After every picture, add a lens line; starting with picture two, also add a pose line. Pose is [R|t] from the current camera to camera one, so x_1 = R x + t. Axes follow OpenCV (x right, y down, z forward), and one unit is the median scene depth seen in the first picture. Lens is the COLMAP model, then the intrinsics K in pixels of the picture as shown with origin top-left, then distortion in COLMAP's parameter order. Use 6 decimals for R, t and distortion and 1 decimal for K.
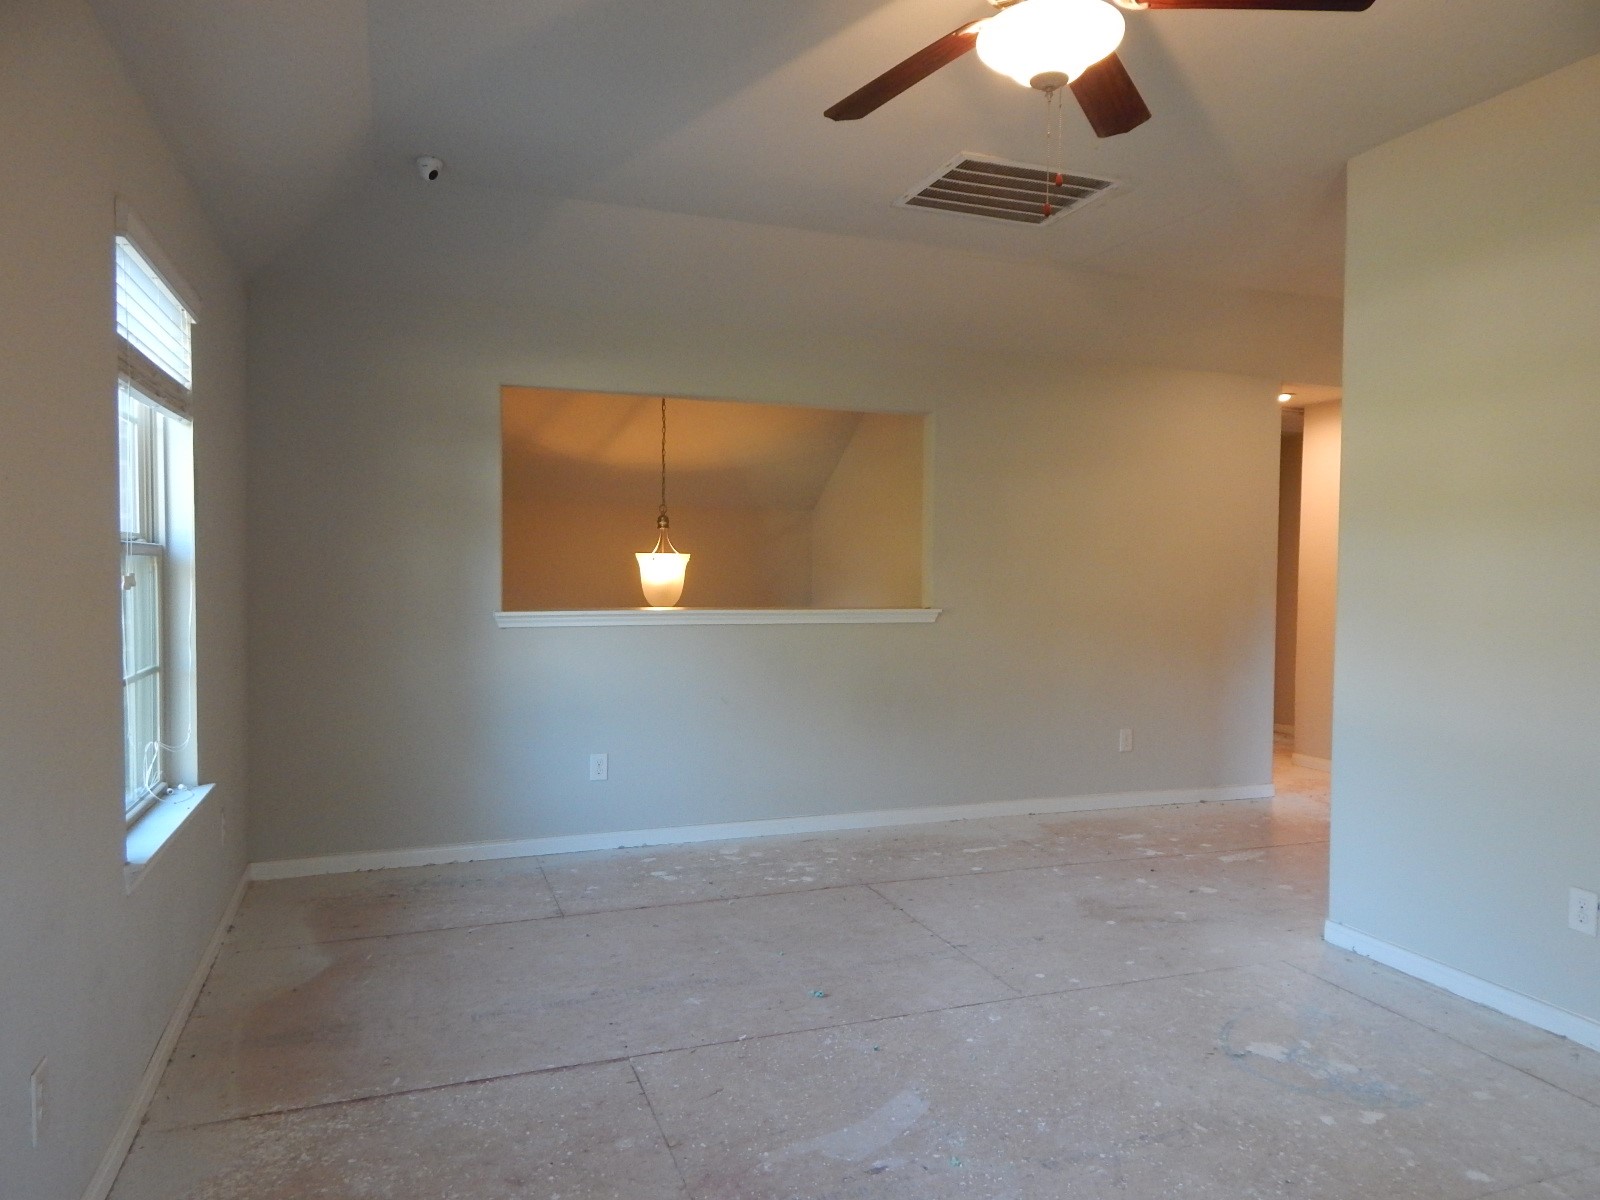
lens RADIAL K [[1088.7, 0, 805.7], [0, 1088.7, 603.7], [0, 0, 1]] dist [0.038671, -0.021326]
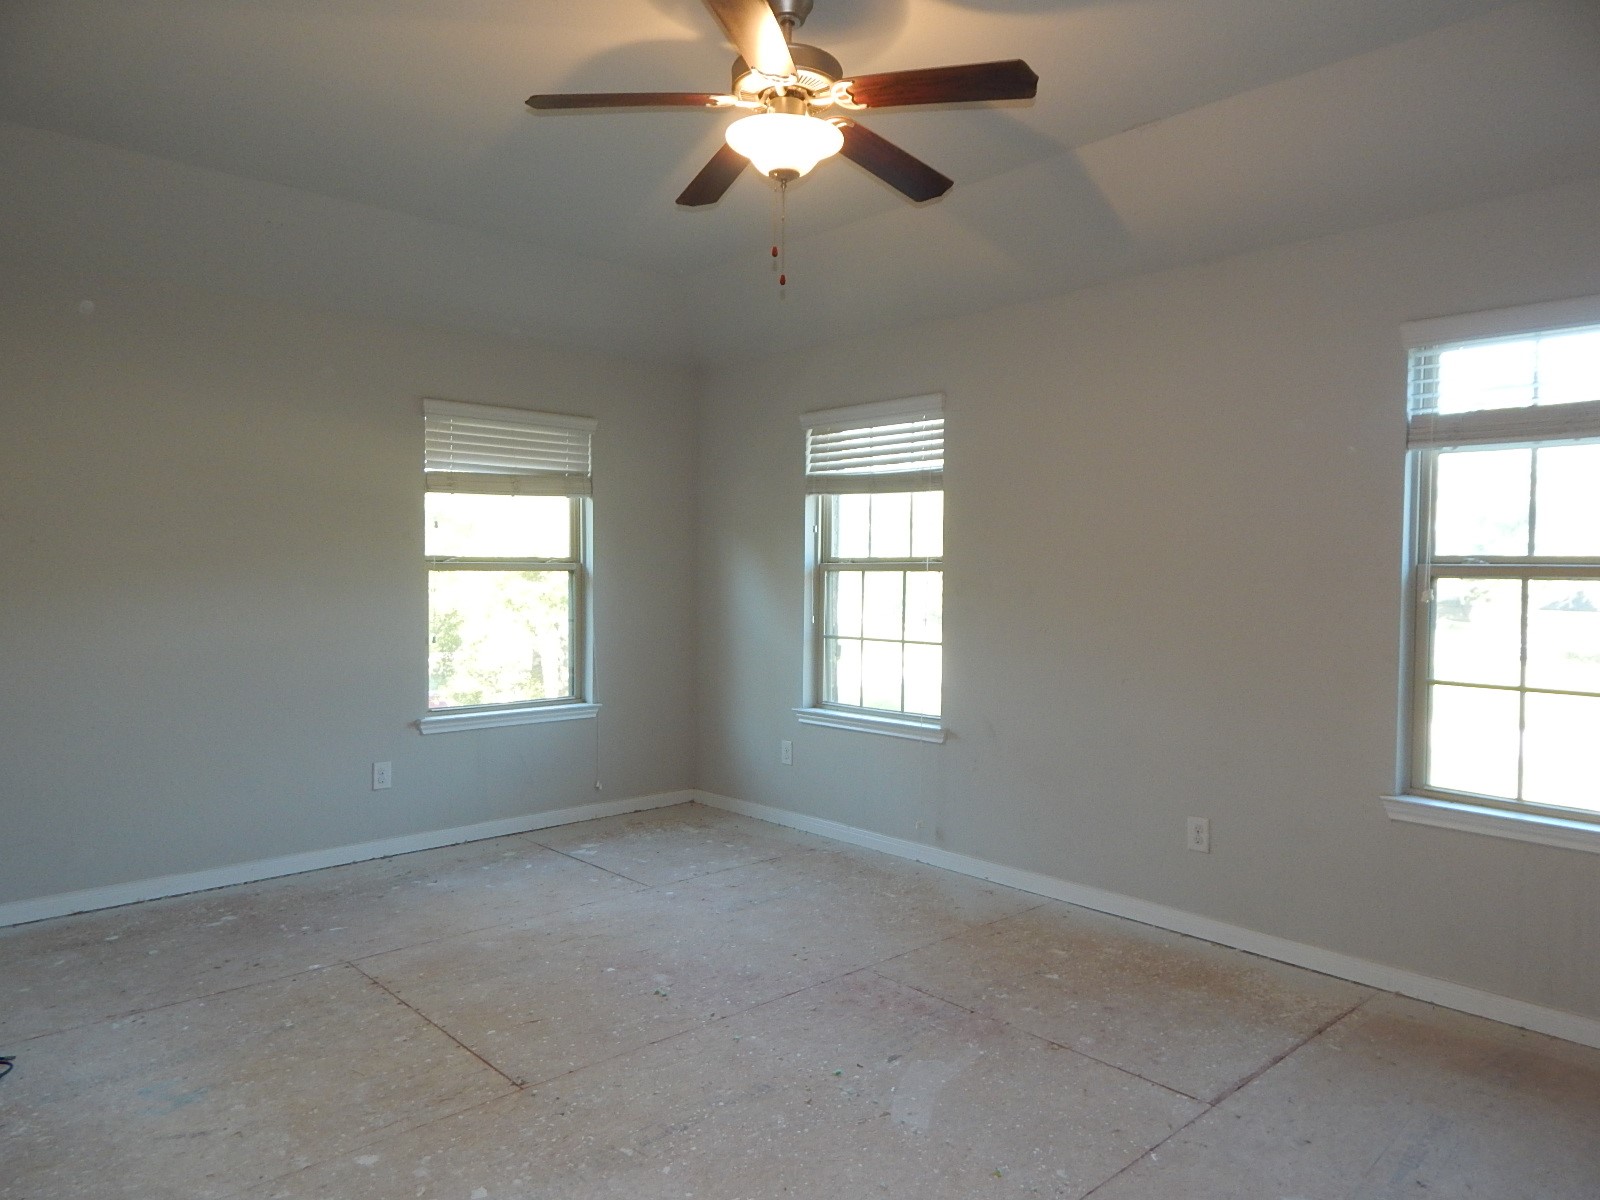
lens RADIAL K [[1088.7, 0, 796.1], [0, 1088.7, 605.3], [0, 0, 1]] dist [0.038671, -0.021326]
pose [[-0.930496, -0.012930, -0.366073, 0.572756], [-0.037006, 0.997582, 0.058827, -0.058185], [0.364427, 0.068285, -0.928725, 1.895332]]
